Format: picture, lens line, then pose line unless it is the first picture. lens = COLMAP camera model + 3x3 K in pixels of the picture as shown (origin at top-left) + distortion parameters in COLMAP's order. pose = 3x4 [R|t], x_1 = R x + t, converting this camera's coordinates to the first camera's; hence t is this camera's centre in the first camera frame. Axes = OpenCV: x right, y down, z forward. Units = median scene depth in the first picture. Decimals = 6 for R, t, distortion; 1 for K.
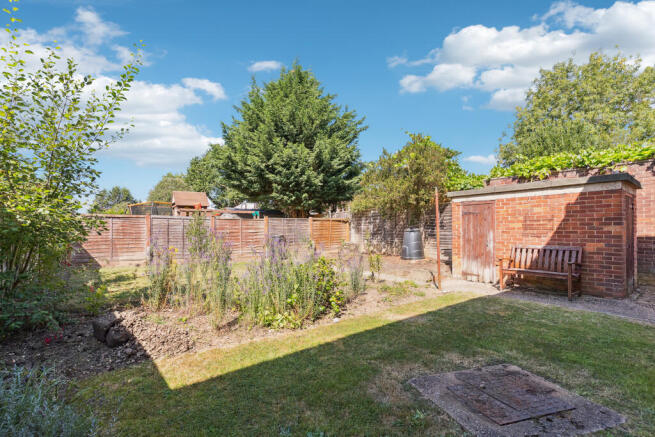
lens RADIAL K [[313.6, 0, 325.3], [0, 313.6, 222.6], [0, 0, 1]] dist [0.009365, -0.000442]
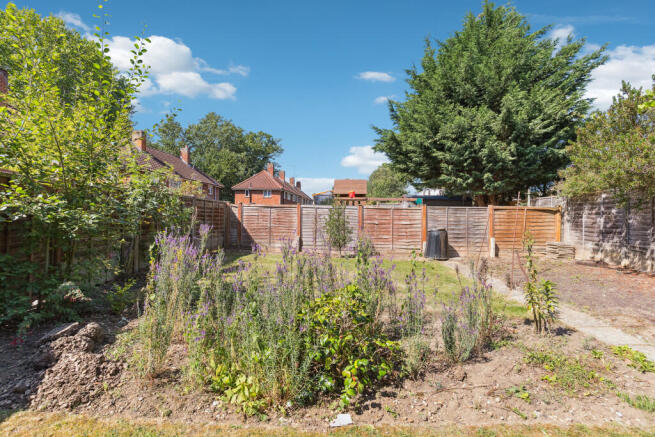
lens RADIAL K [[313.6, 0, 329.8], [0, 313.6, 216.4], [0, 0, 1]] dist [0.009365, -0.000442]
pose [[0.791135, 0.016113, -0.611430, 0.098562], [-0.002599, 0.999732, 0.022982, -0.006717], [0.611637, -0.016593, 0.790965, 0.186600]]
